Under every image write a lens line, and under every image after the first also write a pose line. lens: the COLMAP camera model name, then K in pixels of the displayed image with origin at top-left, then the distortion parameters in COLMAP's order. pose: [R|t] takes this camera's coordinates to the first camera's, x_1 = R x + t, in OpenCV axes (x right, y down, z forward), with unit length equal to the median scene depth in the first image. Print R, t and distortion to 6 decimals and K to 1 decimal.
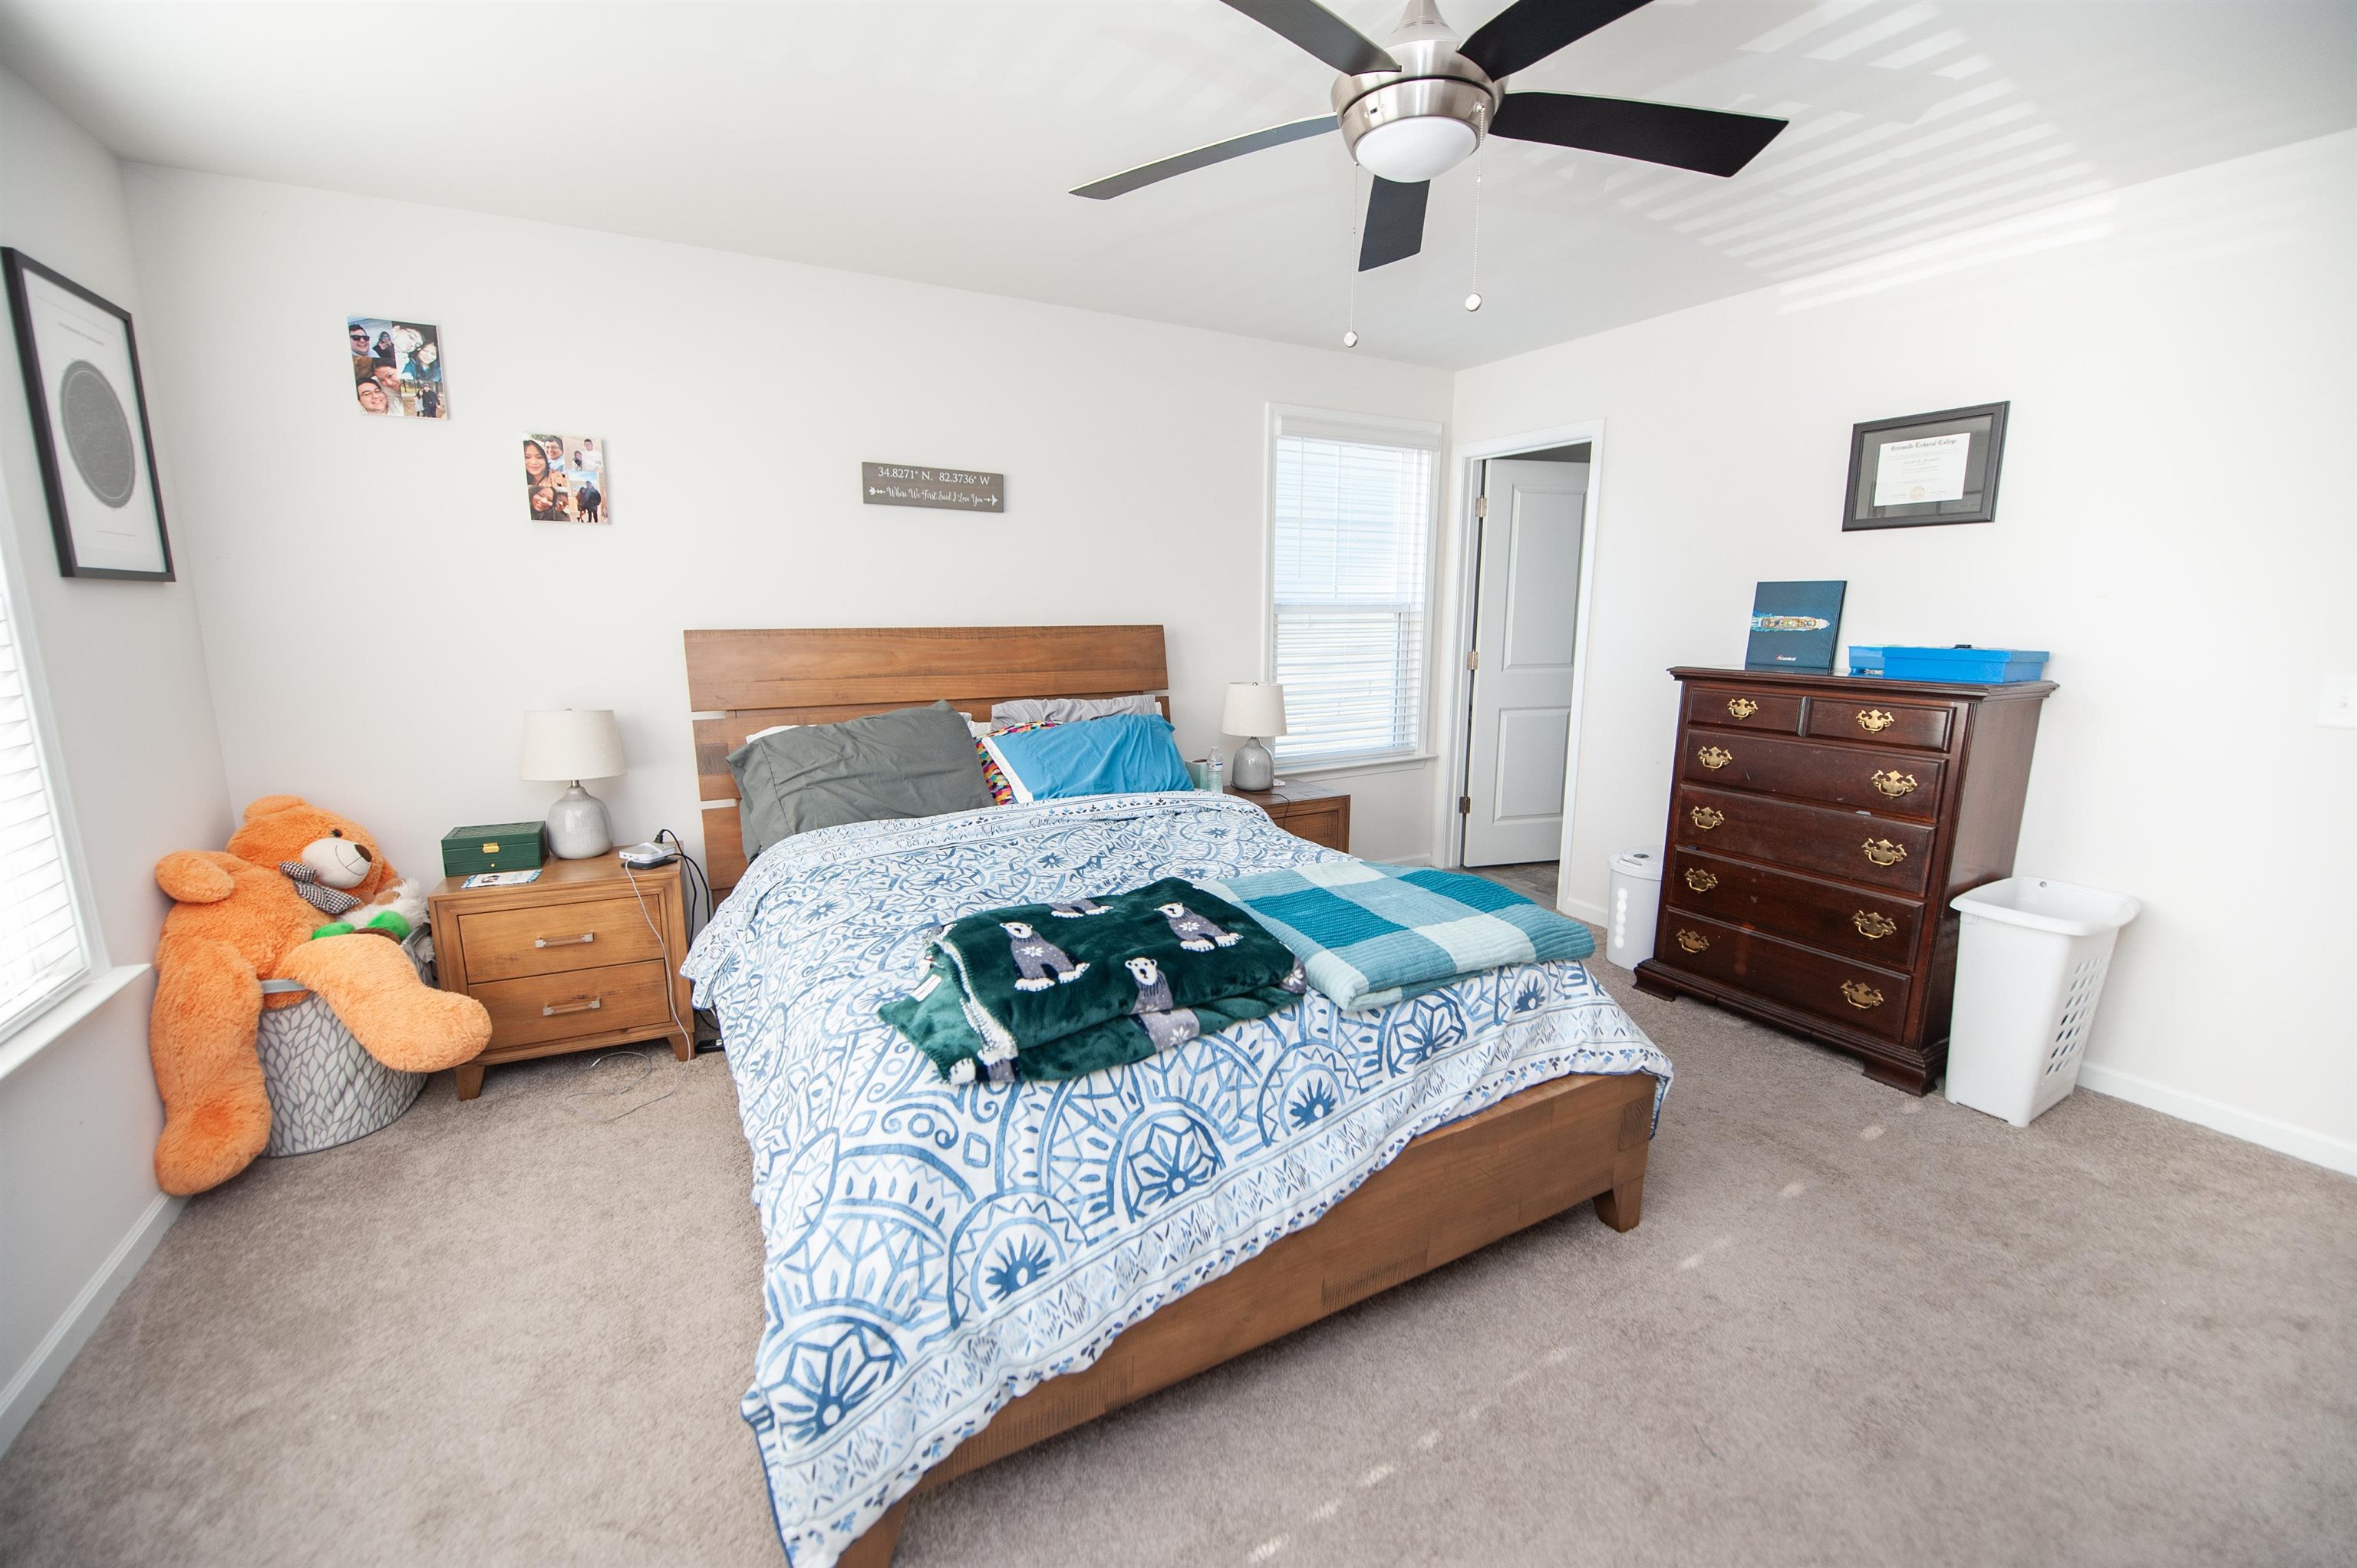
lens RADIAL K [[942.1, 0, 1174.1], [0, 942.1, 785.7], [0, 0, 1]] dist [-0.019548, -0.001475]
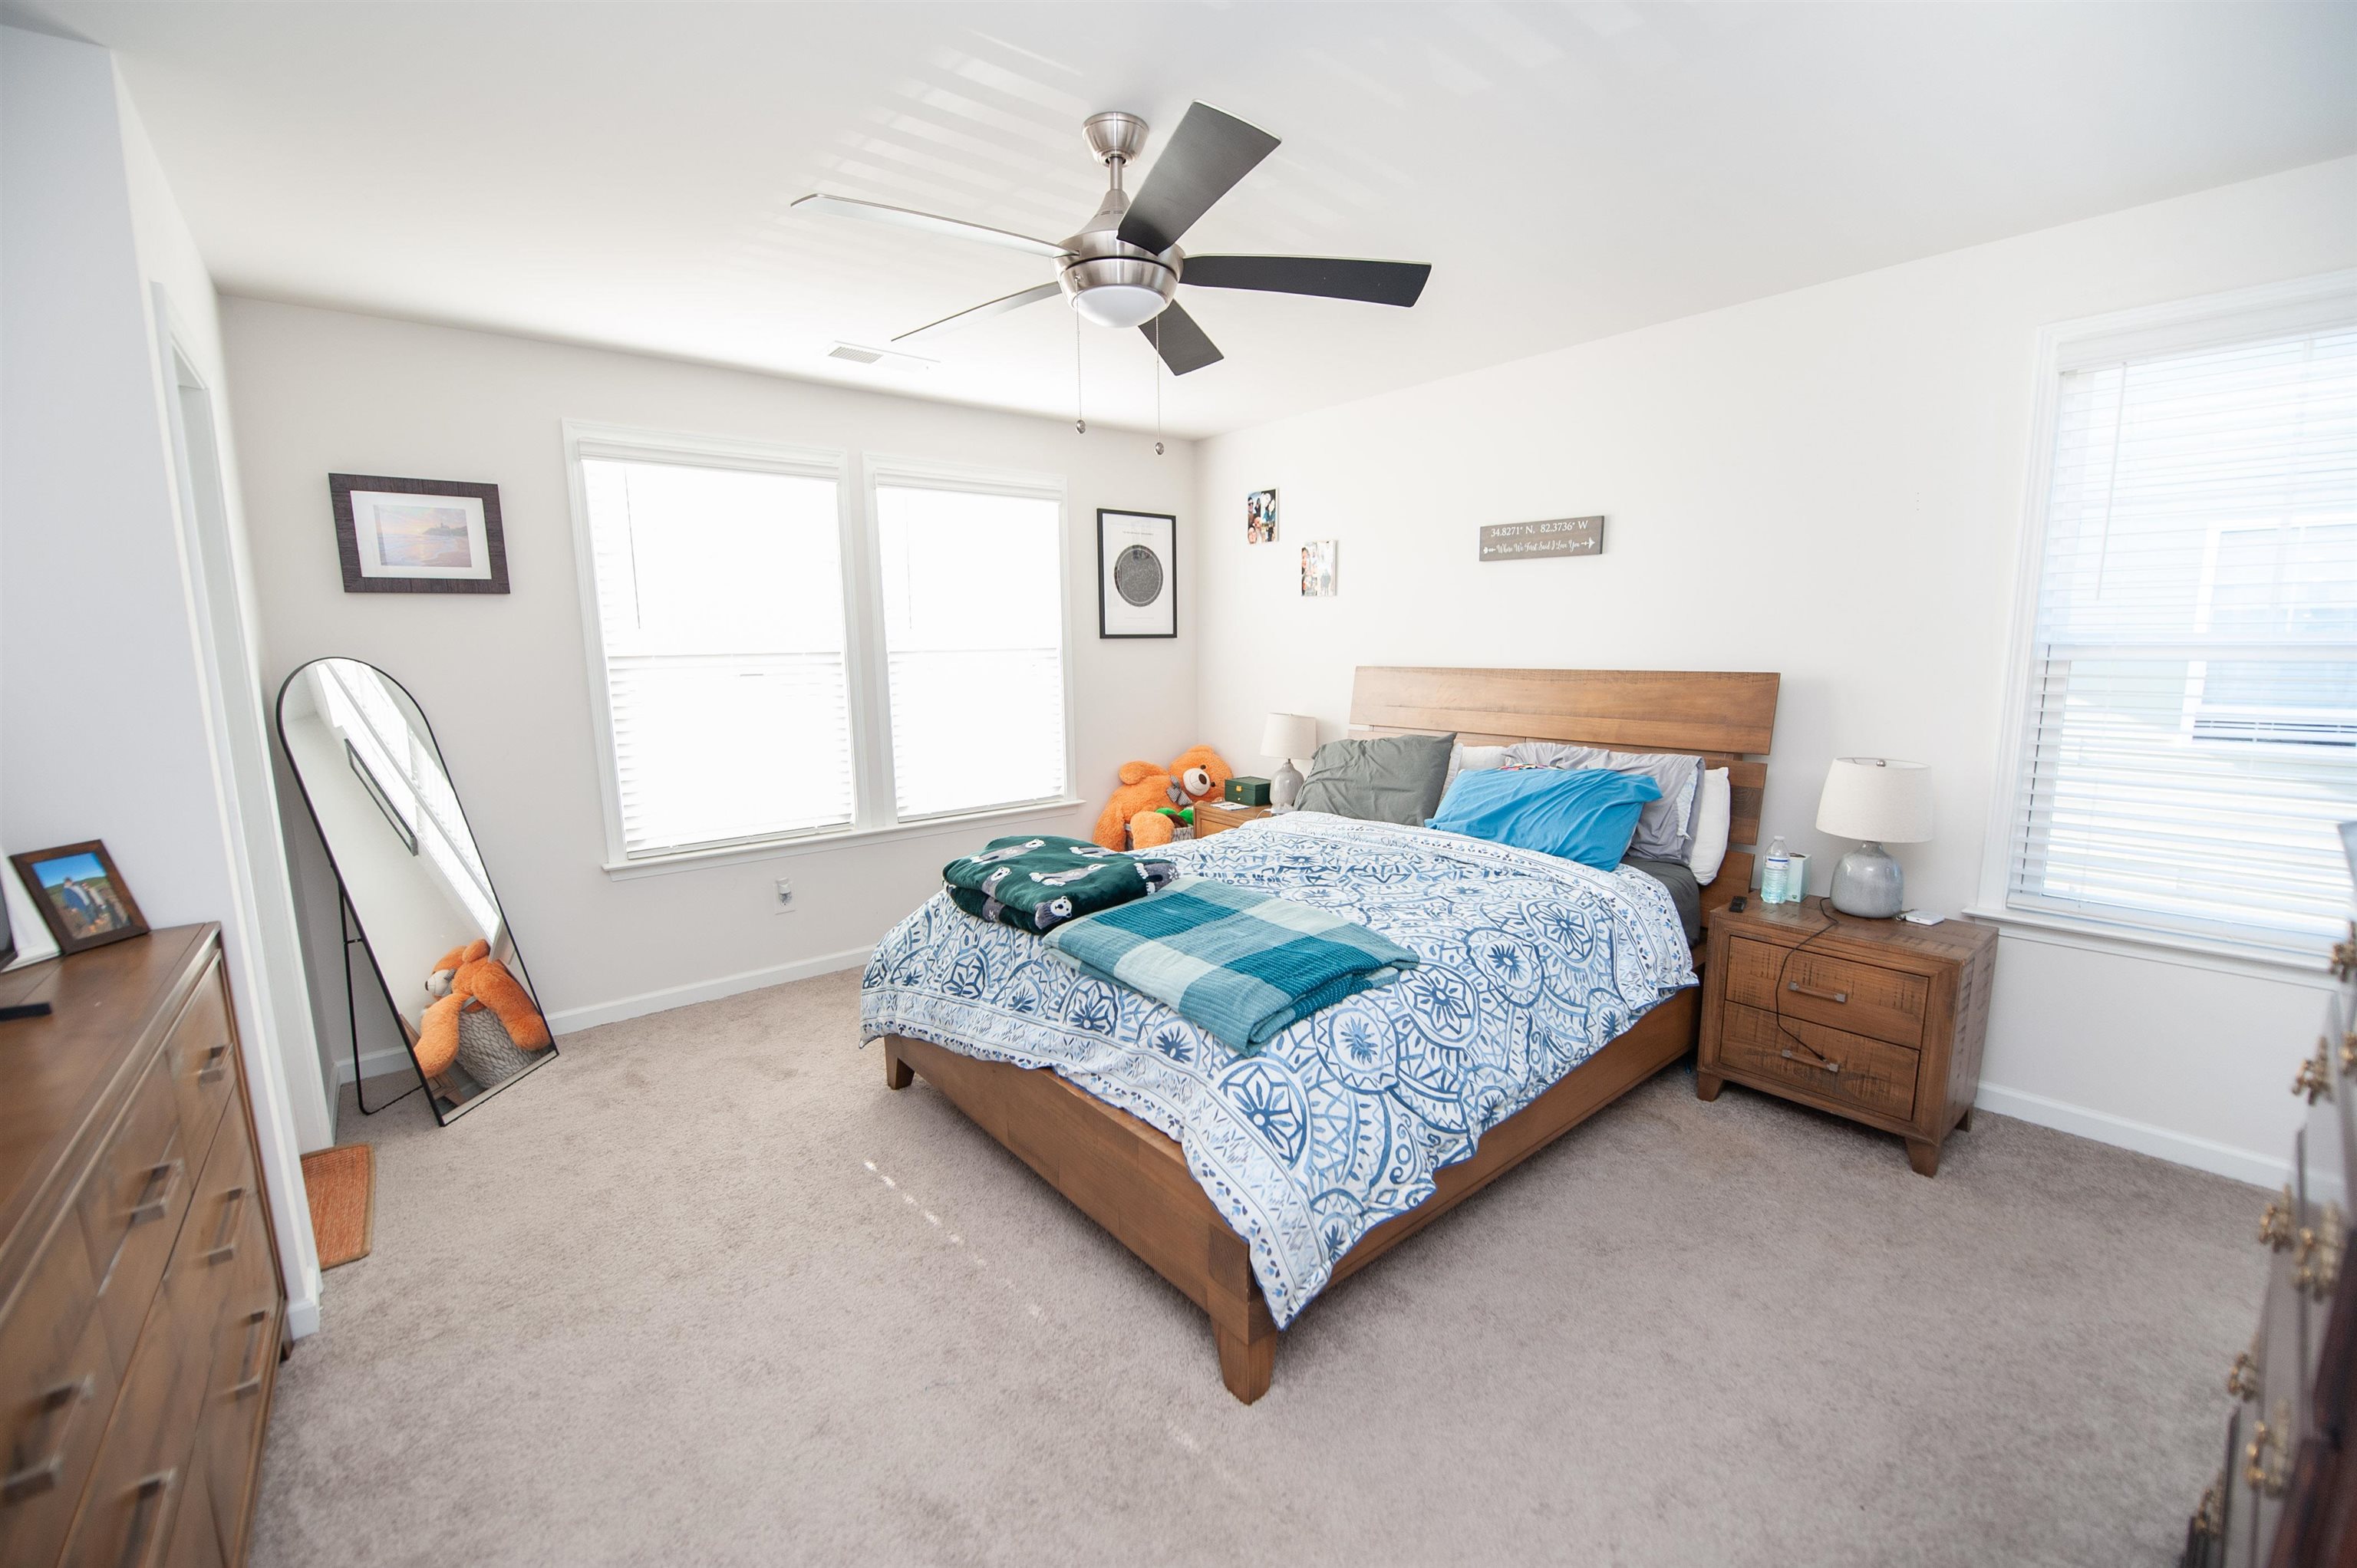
lens RADIAL K [[942.1, 0, 1174.5], [0, 942.1, 783.3], [0, 0, 1]] dist [-0.019548, -0.001475]
pose [[0.176483, 0.140718, -0.974193, 0.972435], [-0.169709, 0.979256, 0.110705, -0.120813], [0.969563, 0.145792, 0.196703, 0.555761]]
